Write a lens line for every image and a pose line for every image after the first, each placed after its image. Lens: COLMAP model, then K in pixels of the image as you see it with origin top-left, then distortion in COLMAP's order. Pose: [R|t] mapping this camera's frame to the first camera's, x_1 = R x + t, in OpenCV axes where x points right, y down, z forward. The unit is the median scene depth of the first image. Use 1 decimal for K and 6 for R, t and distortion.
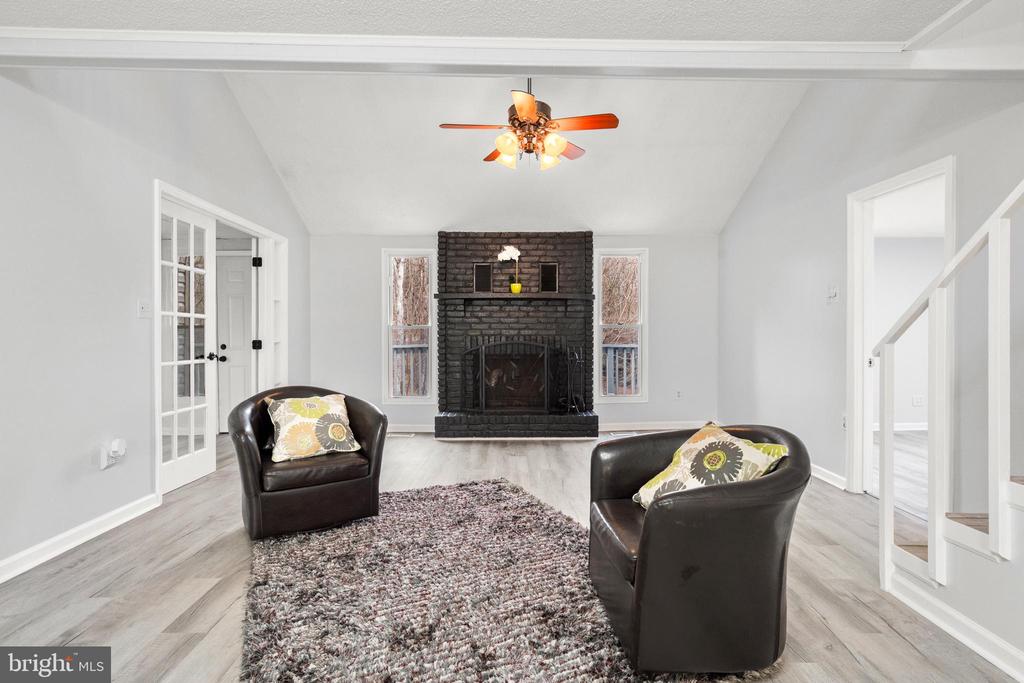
lens RADIAL K [[491.0, 0, 517.9], [0, 491.0, 341.0], [0, 0, 1]] dist [-0.003586, 0.002967]
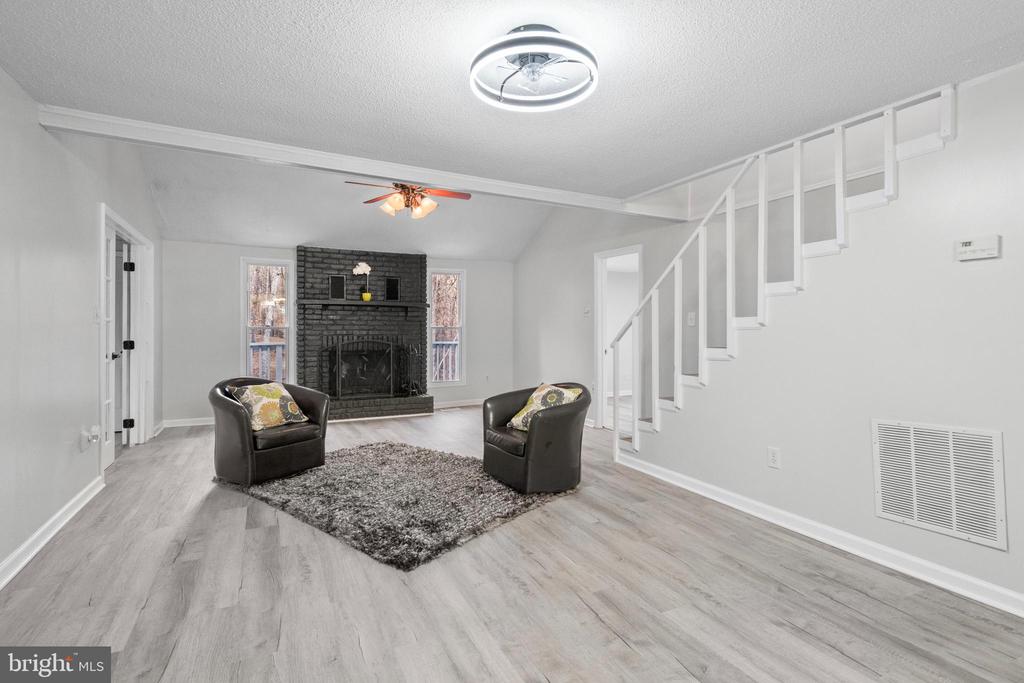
lens RADIAL K [[491.0, 0, 509.0], [0, 491.0, 335.8], [0, 0, 1]] dist [-0.003586, 0.002967]
pose [[0.900624, -0.001981, 0.434594, -0.349616], [0.002943, 0.999994, -0.001541, -0.011306], [-0.434588, 0.002666, 0.900625, -0.421579]]
